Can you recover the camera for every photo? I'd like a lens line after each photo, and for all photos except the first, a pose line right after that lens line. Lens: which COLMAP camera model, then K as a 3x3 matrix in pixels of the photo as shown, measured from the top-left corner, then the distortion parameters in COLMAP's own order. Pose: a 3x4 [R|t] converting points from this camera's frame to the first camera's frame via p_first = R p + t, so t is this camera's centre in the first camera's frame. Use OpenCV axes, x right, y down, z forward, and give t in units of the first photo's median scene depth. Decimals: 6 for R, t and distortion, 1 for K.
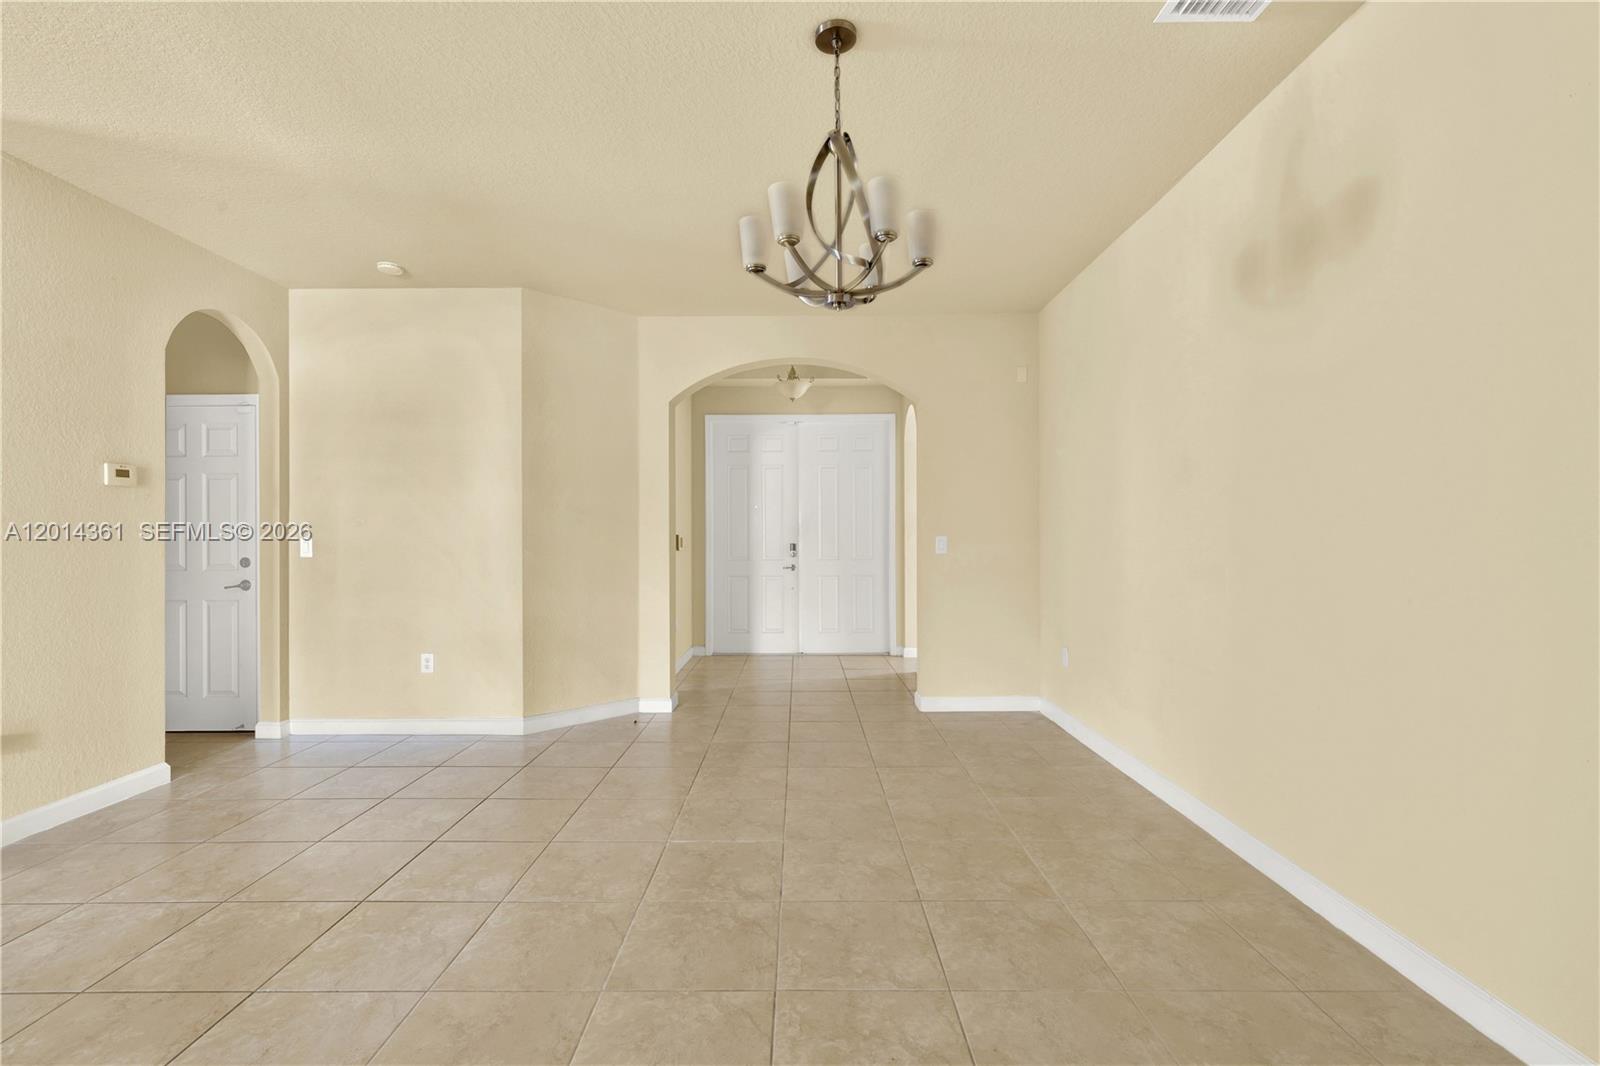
lens RADIAL K [[729.9, 0, 815.7], [0, 729.9, 537.3], [0, 0, 1]] dist [-0.000528, 0.002385]
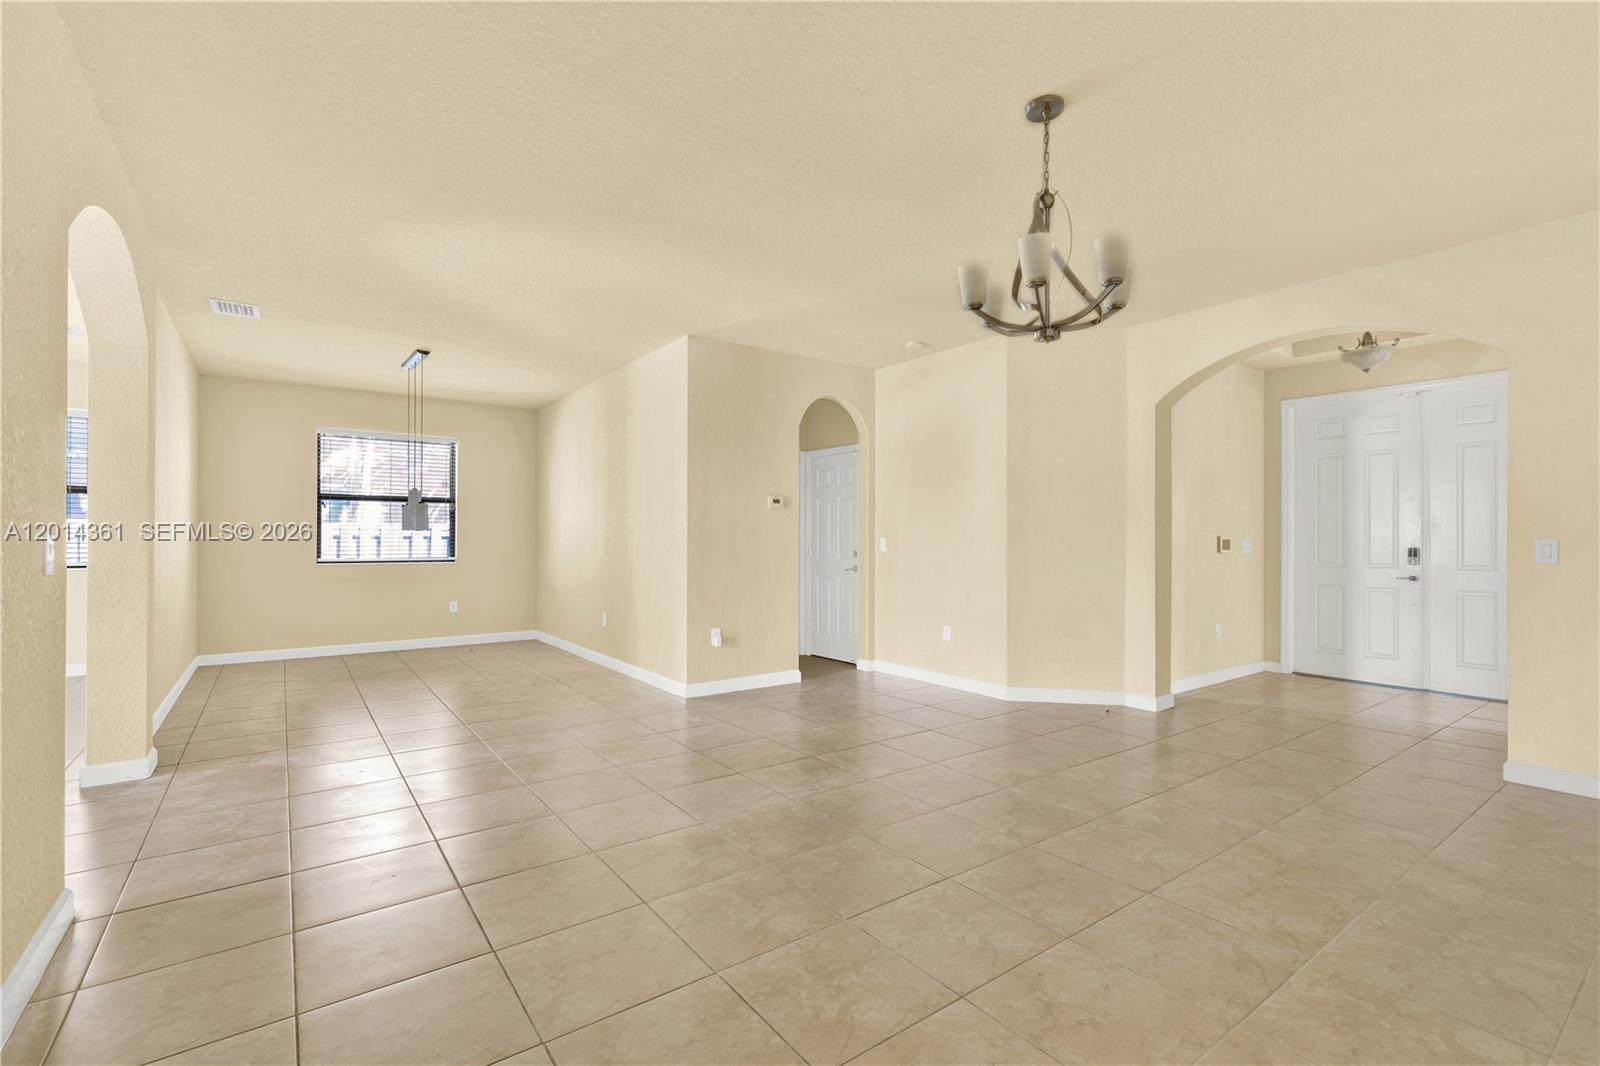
lens RADIAL K [[729.9, 0, 779.5], [0, 729.9, 531.3], [0, 0, 1]] dist [-0.000528, 0.002385]
pose [[0.574744, -0.004473, -0.818321, 0.447583], [-0.003829, 0.999959, -0.008155, 0.000627], [0.818324, 0.007820, 0.574704, -0.011057]]
